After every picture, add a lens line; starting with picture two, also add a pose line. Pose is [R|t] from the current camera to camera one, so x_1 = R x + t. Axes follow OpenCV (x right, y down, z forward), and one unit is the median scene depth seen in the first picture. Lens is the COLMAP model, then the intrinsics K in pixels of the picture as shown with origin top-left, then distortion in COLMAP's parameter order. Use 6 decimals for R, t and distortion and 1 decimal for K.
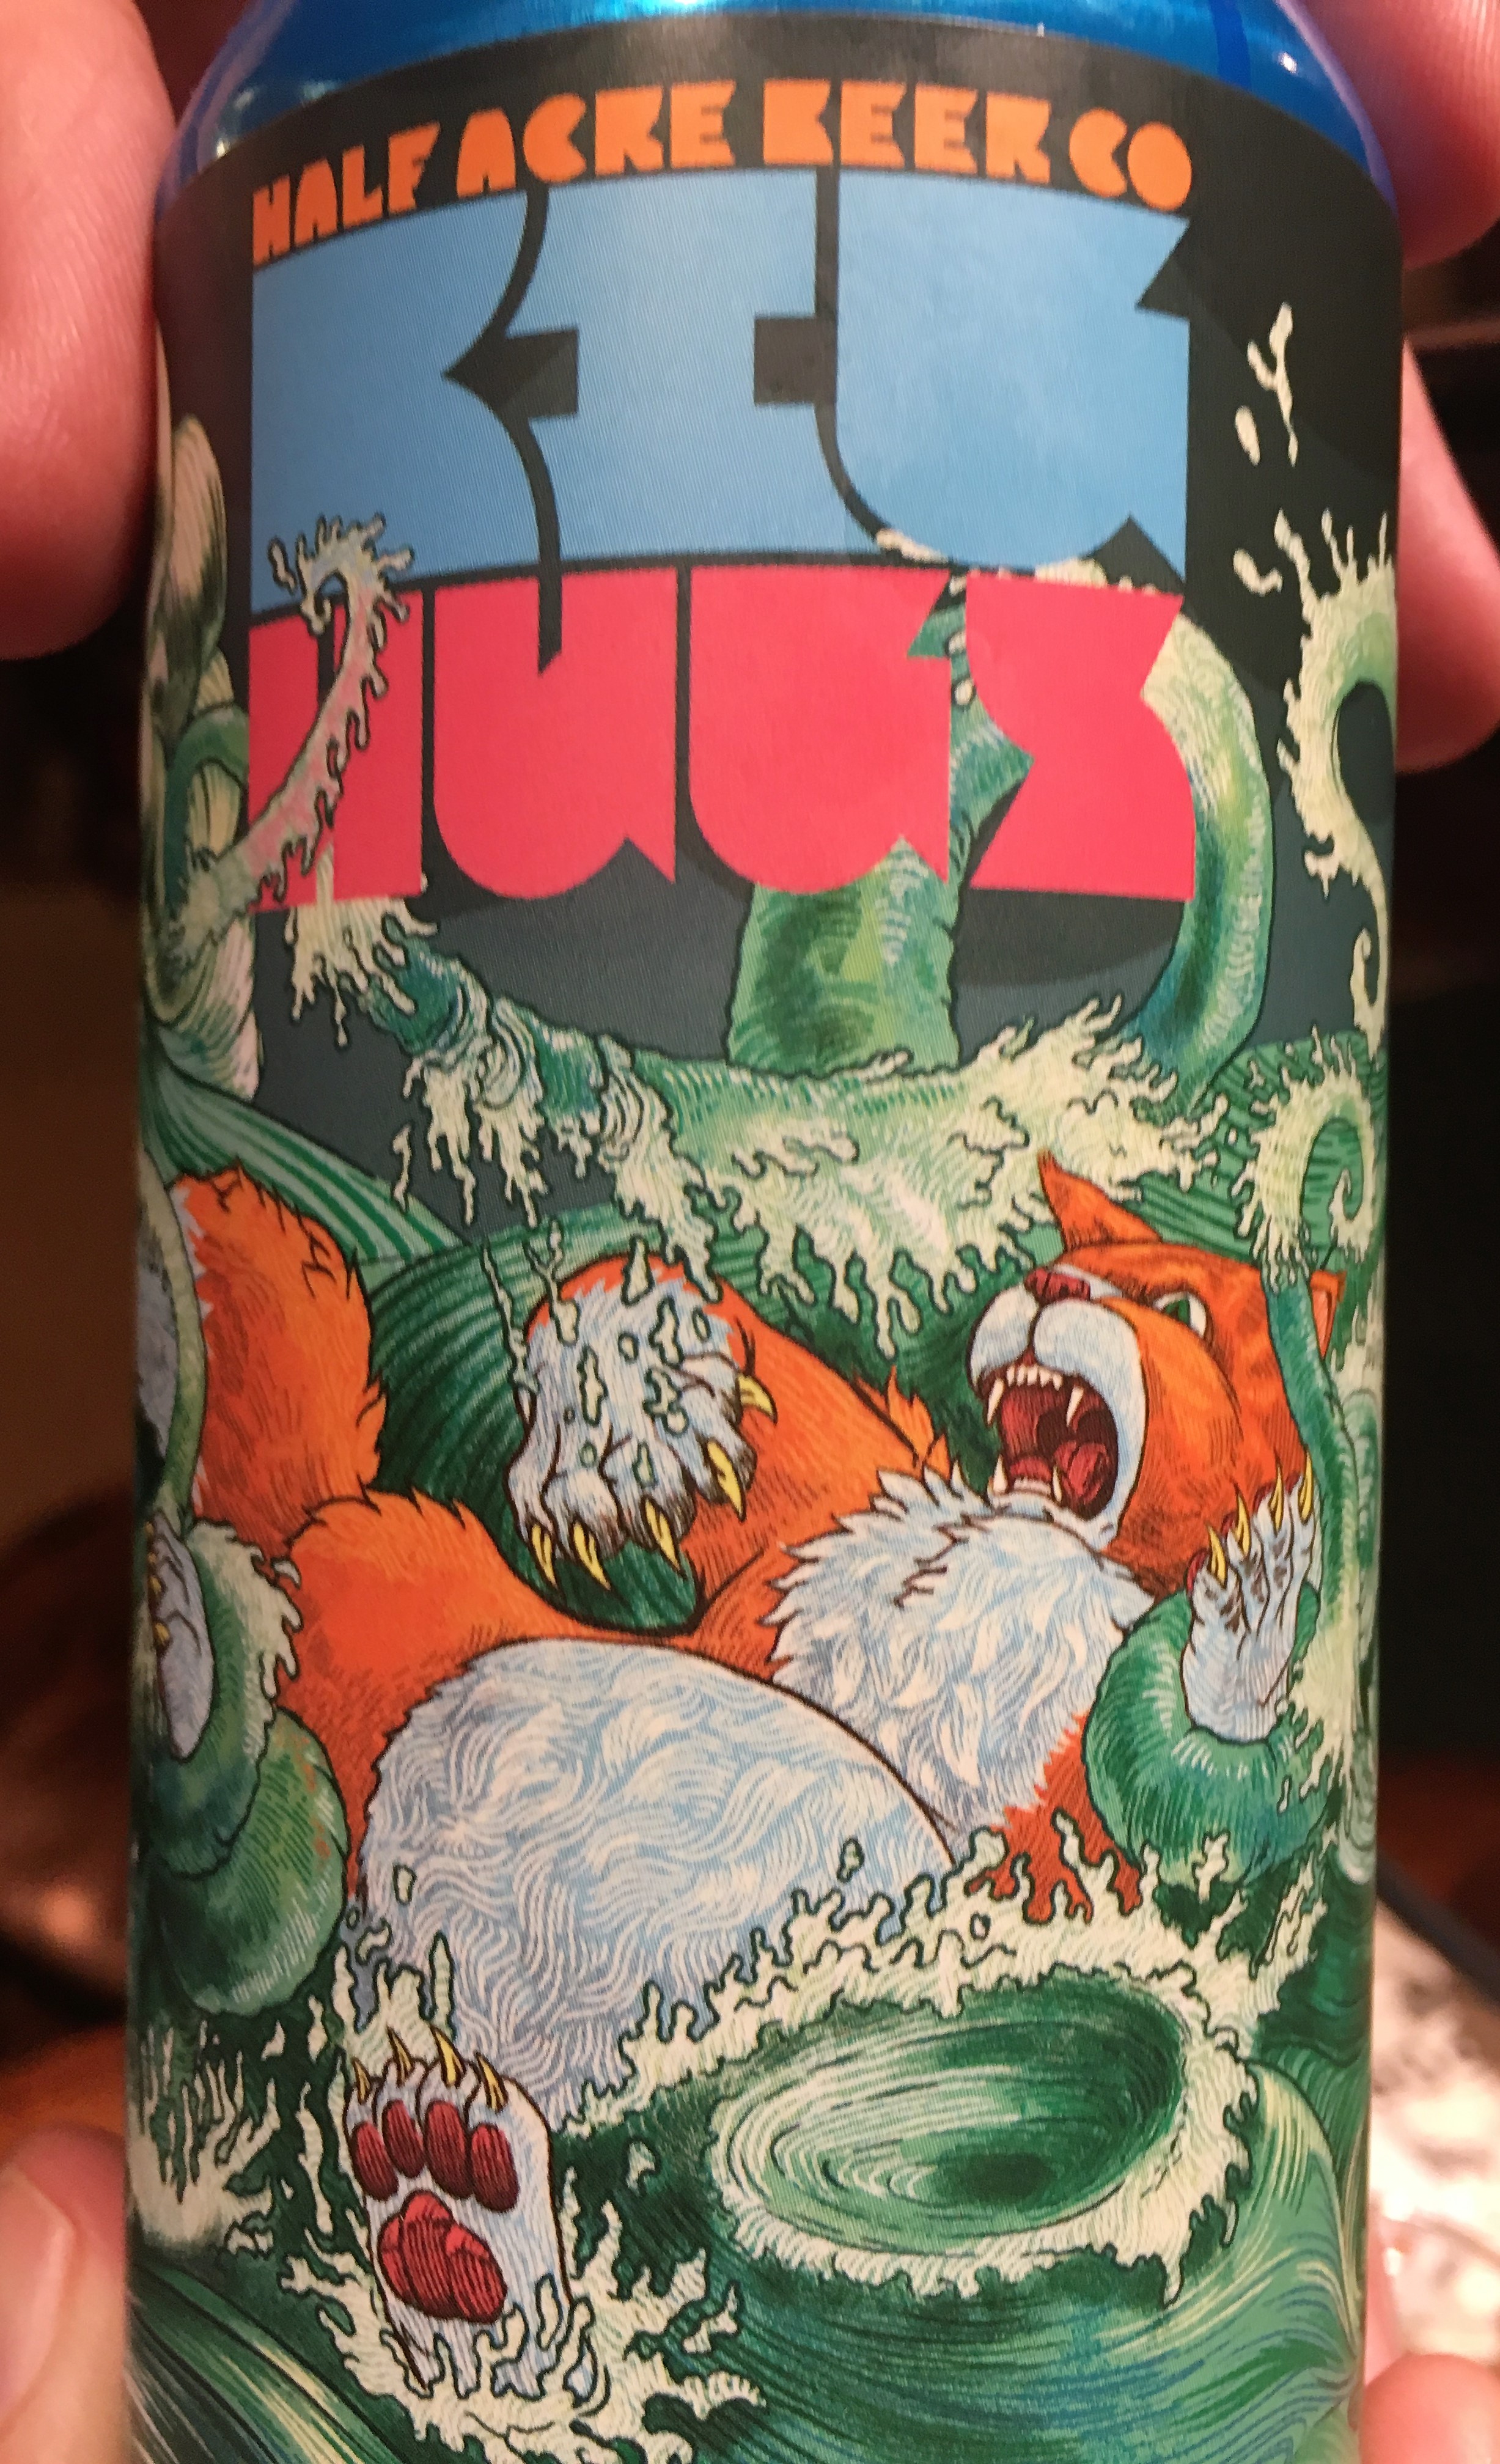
lens RADIAL K [[2120.3, 0, 750.0], [0, 2120.3, 1232.0], [0, 0, 1]] dist [0.067421, -0.136846]
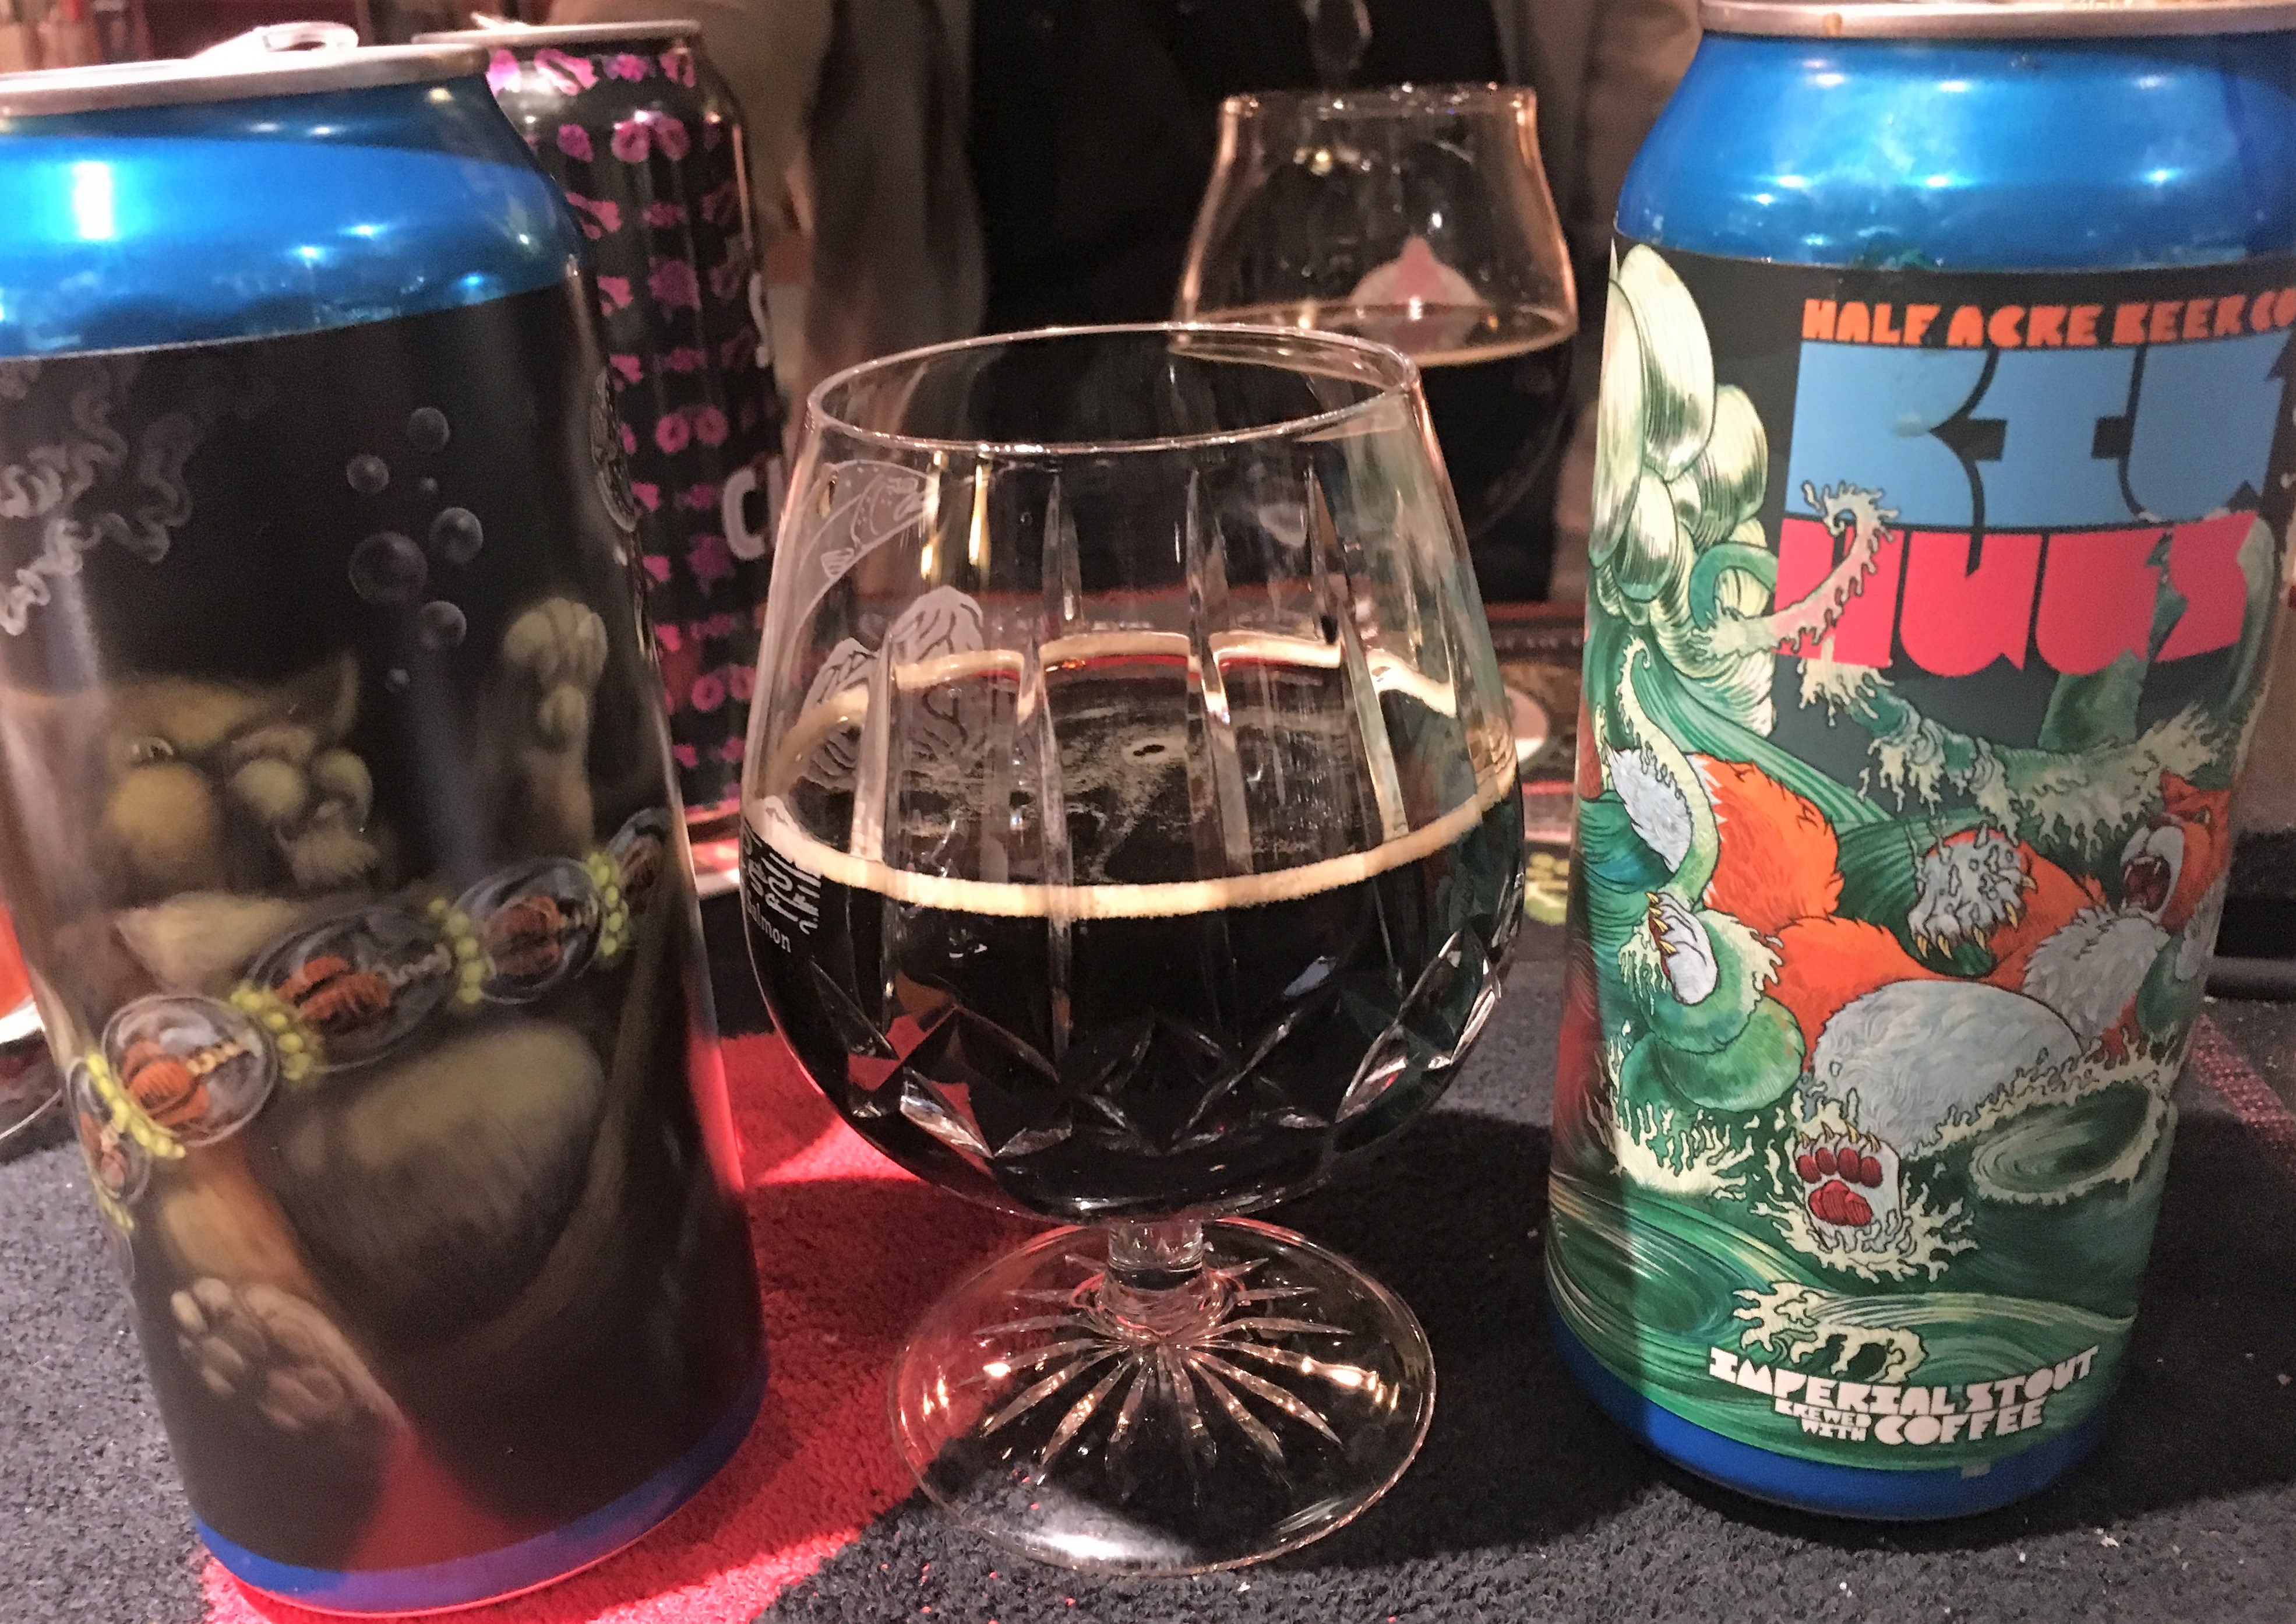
lens RADIAL K [[2159.2, 0, 1148.0], [0, 2159.2, 812.0], [0, 0, 1]] dist [0.119454, -0.246590]
pose [[0.996088, -0.066301, 0.058413, -1.047150], [0.036721, 0.911872, 0.408828, -0.963853], [-0.080371, -0.405084, 0.910740, -1.004321]]
